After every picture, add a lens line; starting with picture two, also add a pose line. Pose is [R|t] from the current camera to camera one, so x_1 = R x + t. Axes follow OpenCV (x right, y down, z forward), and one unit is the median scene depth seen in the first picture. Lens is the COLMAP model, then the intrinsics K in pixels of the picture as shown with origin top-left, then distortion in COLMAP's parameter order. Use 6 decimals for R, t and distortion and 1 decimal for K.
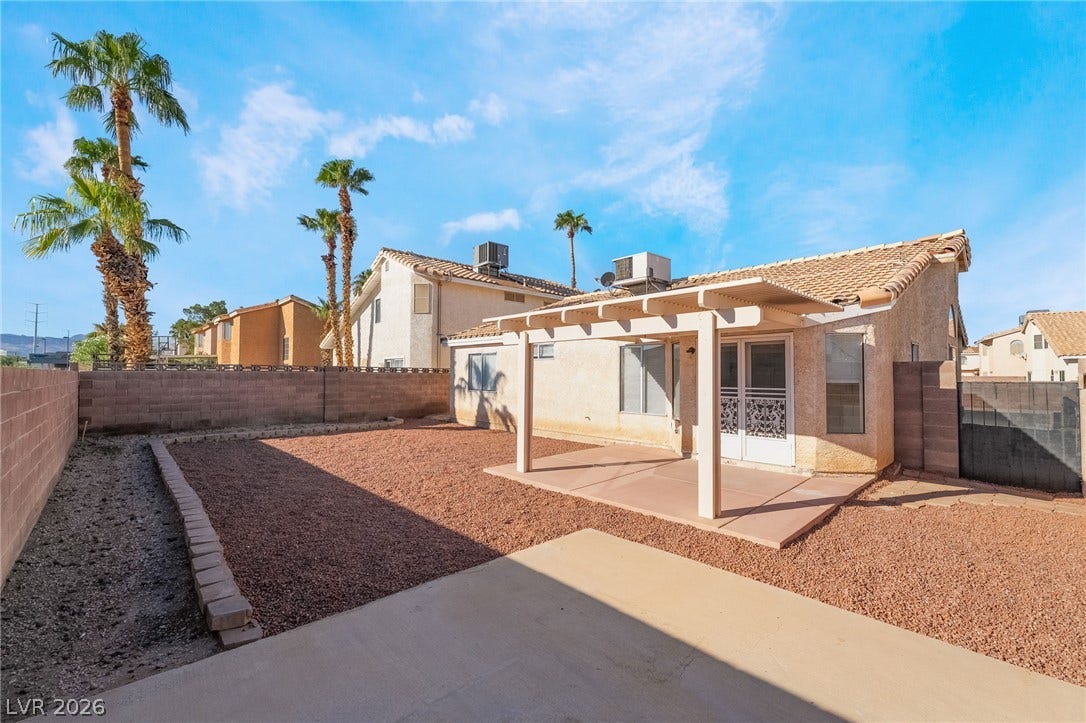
lens RADIAL K [[436.8, 0, 541.1], [0, 436.8, 359.5], [0, 0, 1]] dist [-0.000504, -0.000059]
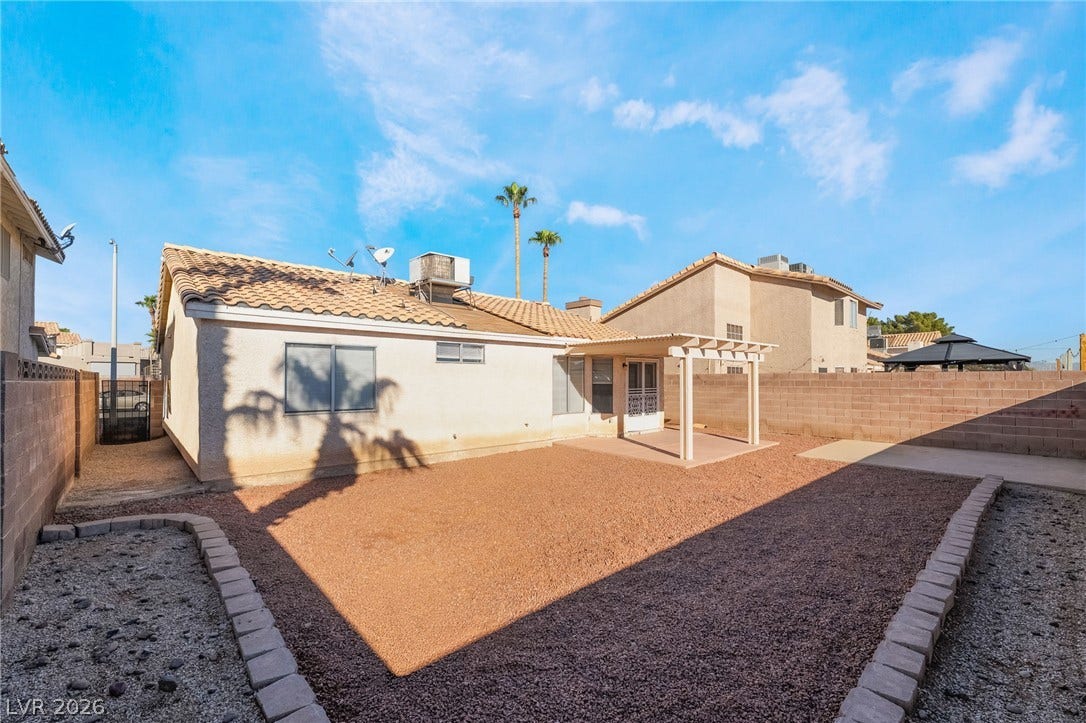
lens RADIAL K [[436.8, 0, 541.1], [0, 436.8, 359.5], [0, 0, 1]] dist [-0.000504, -0.000059]
pose [[0.047688, 0.035489, 0.998232, -0.735856], [-0.038321, 0.998698, -0.033675, 0.013623], [-0.998127, -0.036648, 0.048986, 0.758503]]
